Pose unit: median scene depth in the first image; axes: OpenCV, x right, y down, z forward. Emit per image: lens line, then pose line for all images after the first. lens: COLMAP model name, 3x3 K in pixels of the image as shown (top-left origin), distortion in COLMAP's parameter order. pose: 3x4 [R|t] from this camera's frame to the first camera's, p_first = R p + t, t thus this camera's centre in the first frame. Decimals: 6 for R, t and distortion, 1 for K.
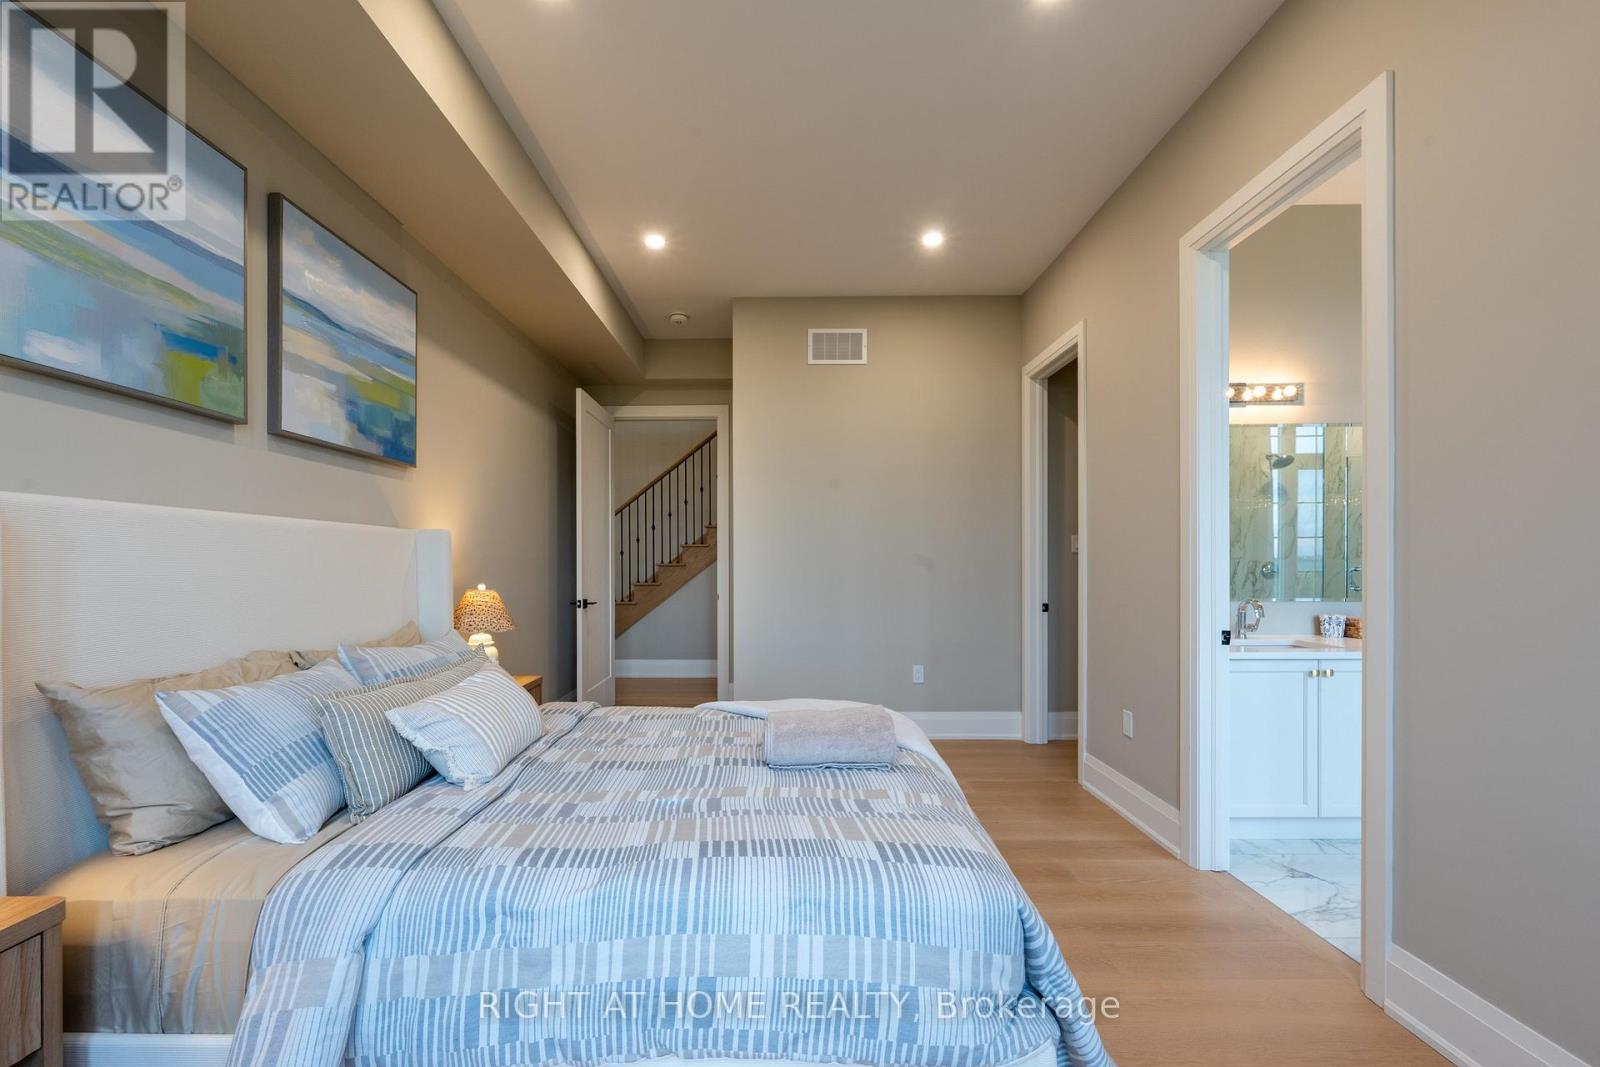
lens RADIAL K [[684.3, 0, 796.6], [0, 684.3, 571.4], [0, 0, 1]] dist [-0.000560, -0.000061]
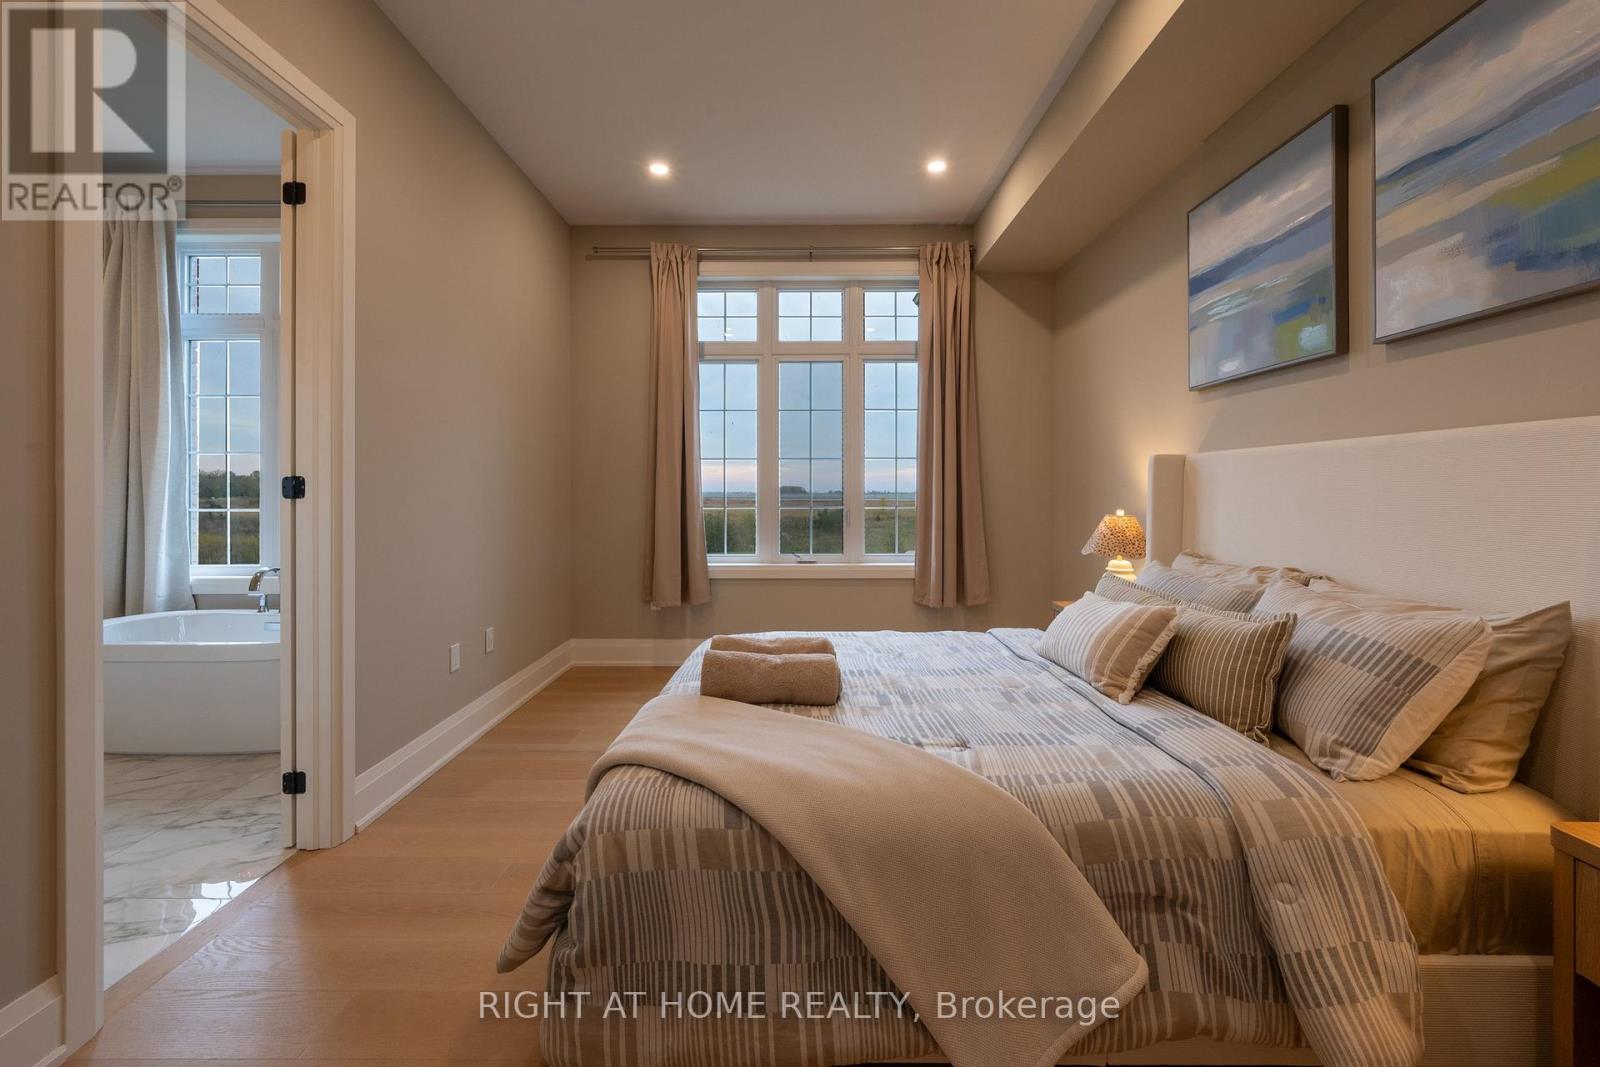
lens RADIAL K [[639.7, 0, 805.8], [0, 639.7, 514.8], [0, 0, 1]] dist [-0.000585, -0.000067]
pose [[-0.999963, 0.002737, 0.008102, -0.011545], [0.003108, 0.998932, 0.046093, -0.017534], [-0.007967, 0.046116, -0.998904, 1.791999]]
